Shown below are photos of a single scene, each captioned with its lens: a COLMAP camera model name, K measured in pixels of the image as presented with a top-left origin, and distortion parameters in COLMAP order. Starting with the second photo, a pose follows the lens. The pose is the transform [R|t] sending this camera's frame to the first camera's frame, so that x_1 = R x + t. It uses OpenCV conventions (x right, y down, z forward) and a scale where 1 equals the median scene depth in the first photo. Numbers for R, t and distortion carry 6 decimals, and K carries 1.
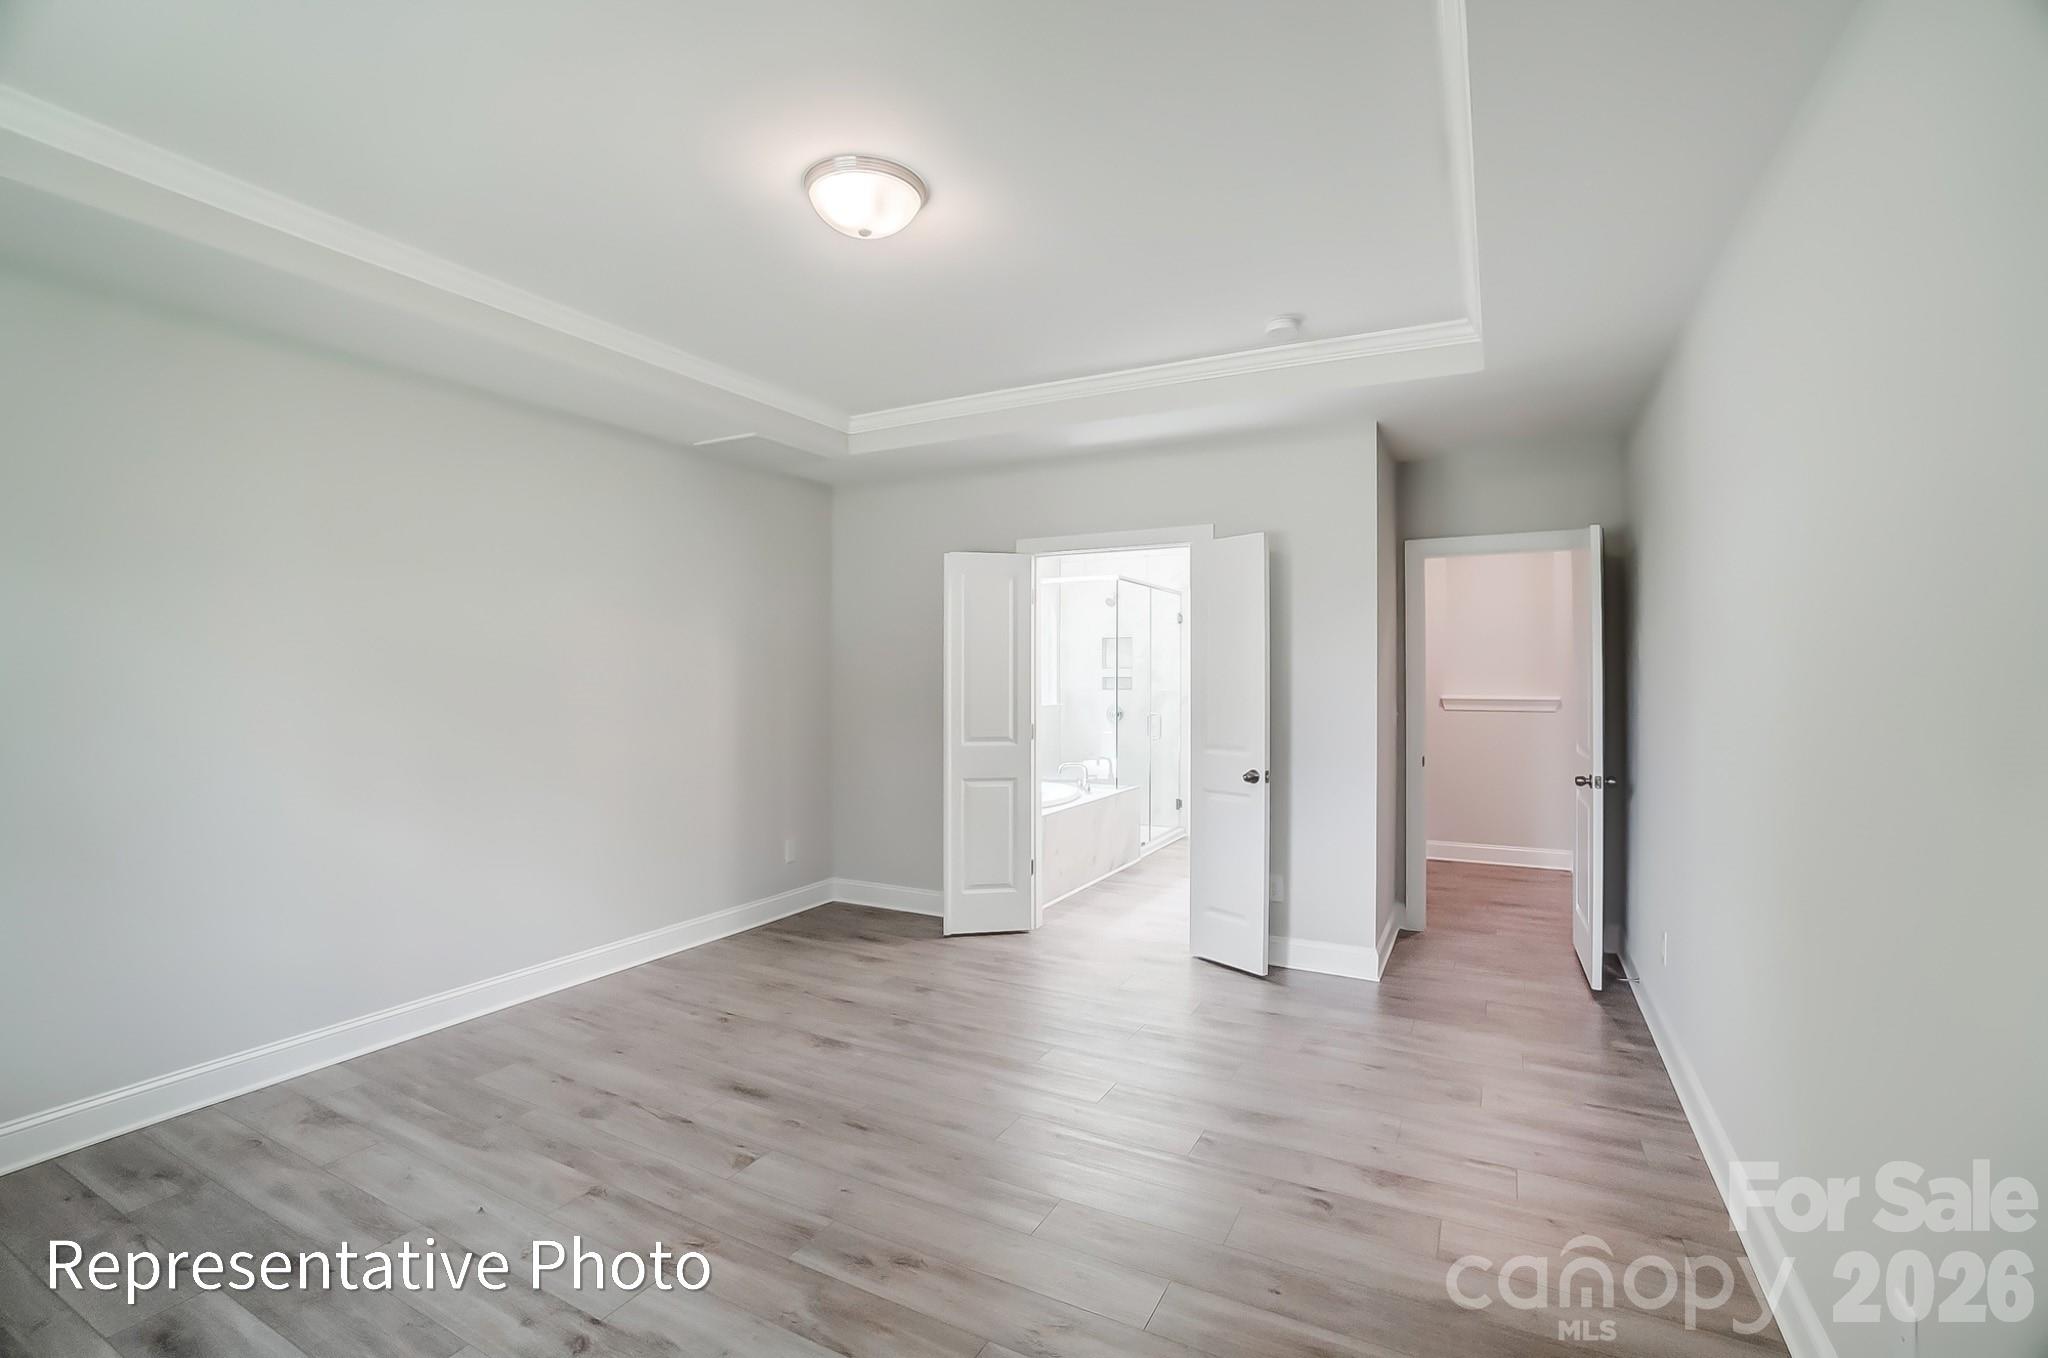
lens RADIAL K [[901.7, 0, 995.7], [0, 901.7, 680.2], [0, 0, 1]] dist [-0.067391, 0.029767]
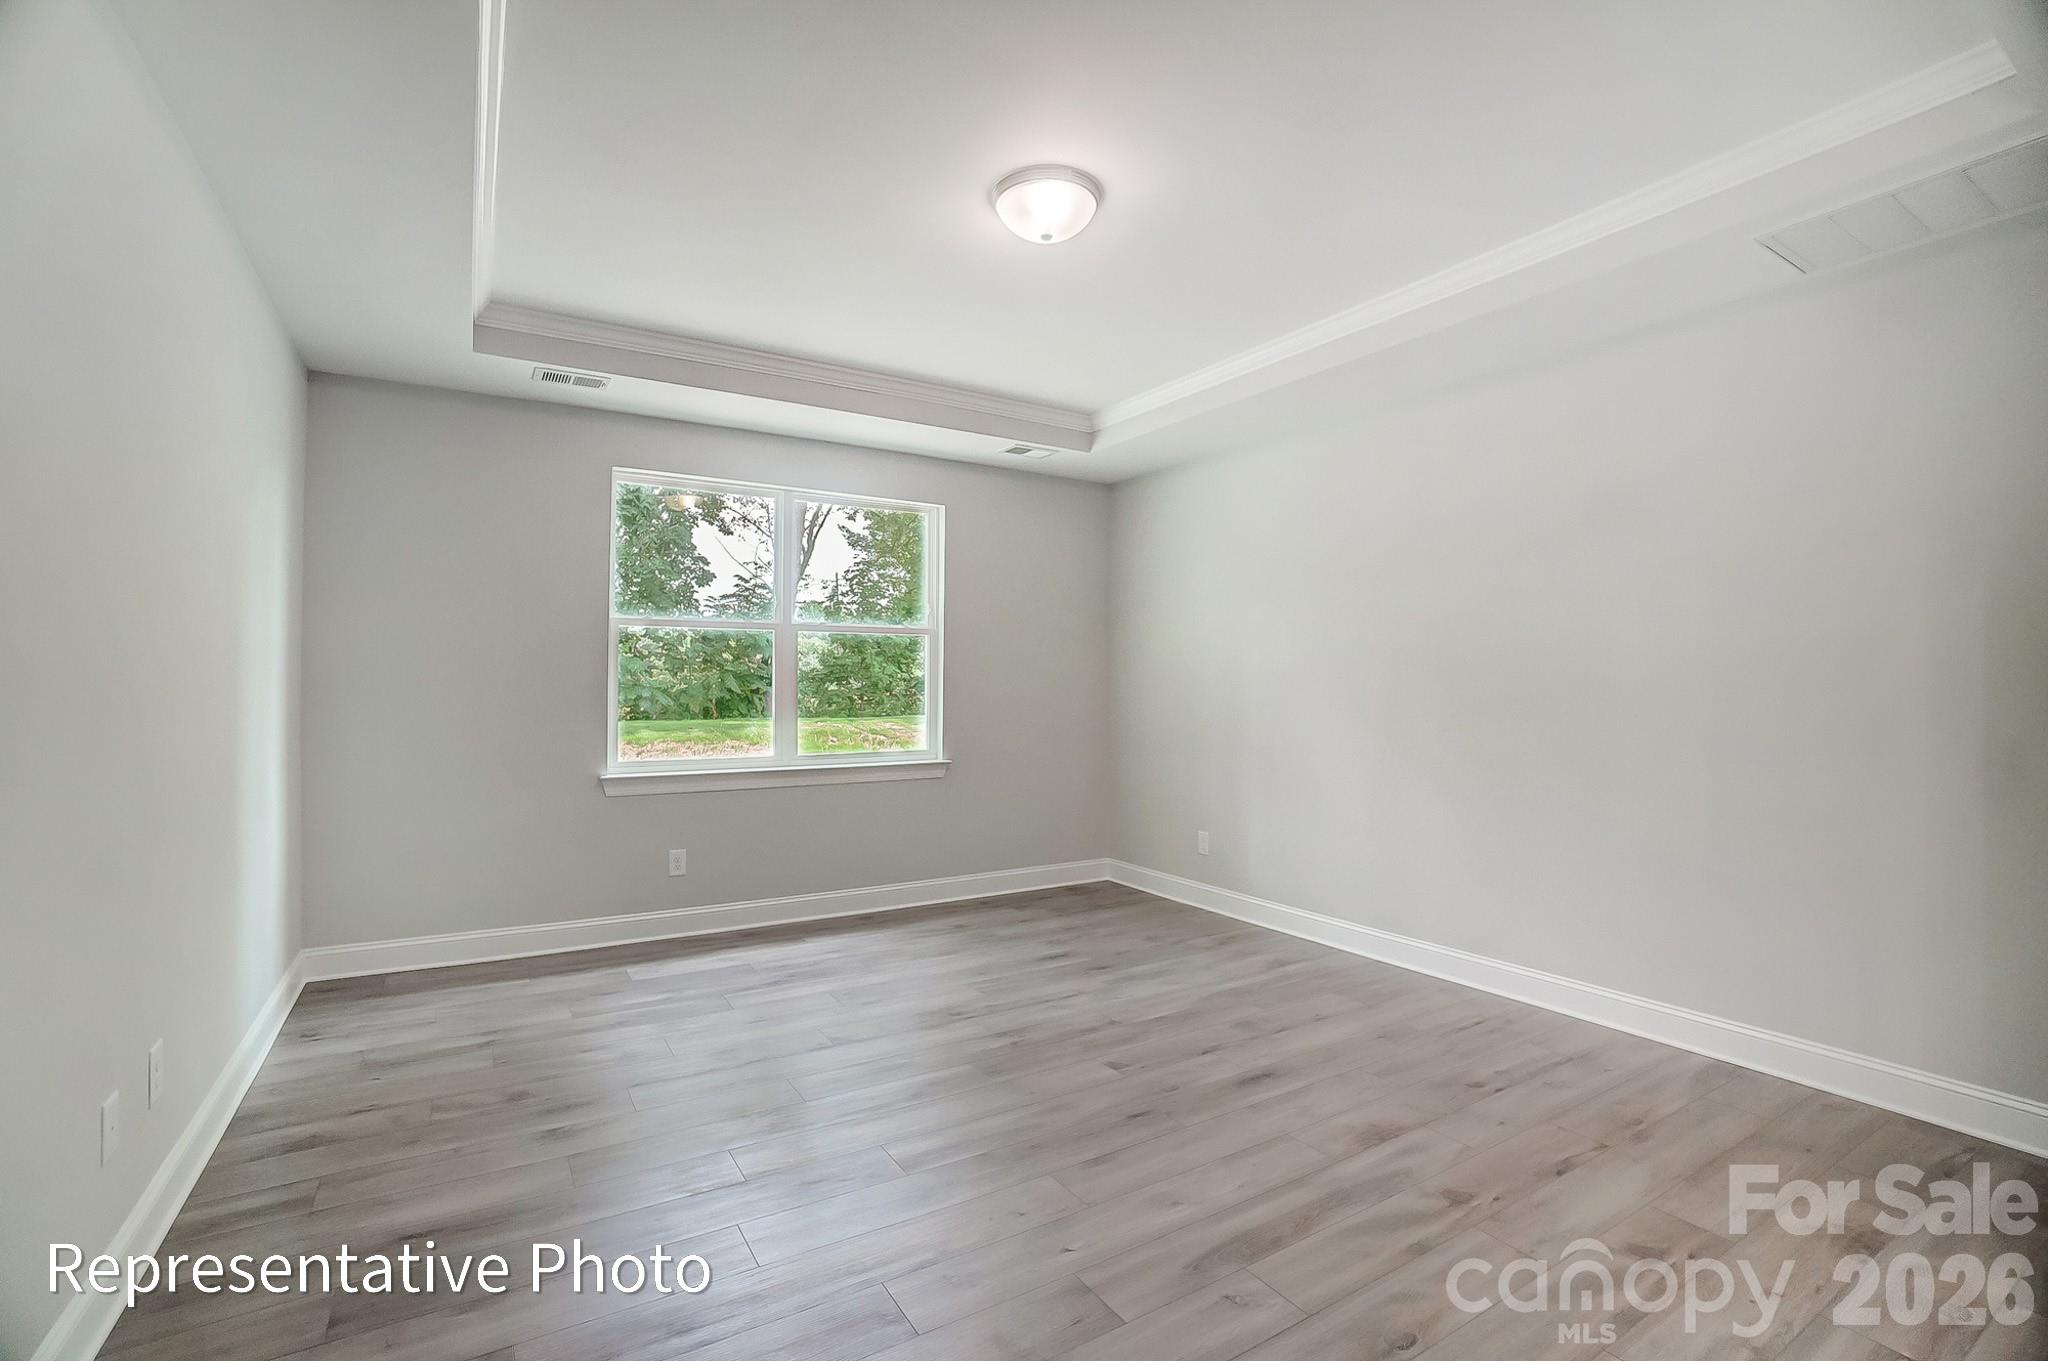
lens RADIAL K [[901.7, 0, 995.7], [0, 901.7, 681.7], [0, 0, 1]] dist [-0.067391, 0.029767]
pose [[-0.503352, -0.008188, -0.864043, 0.676508], [-0.006286, 0.999963, -0.005815, 0.049785], [0.864059, 0.002504, -0.503385, 1.237536]]
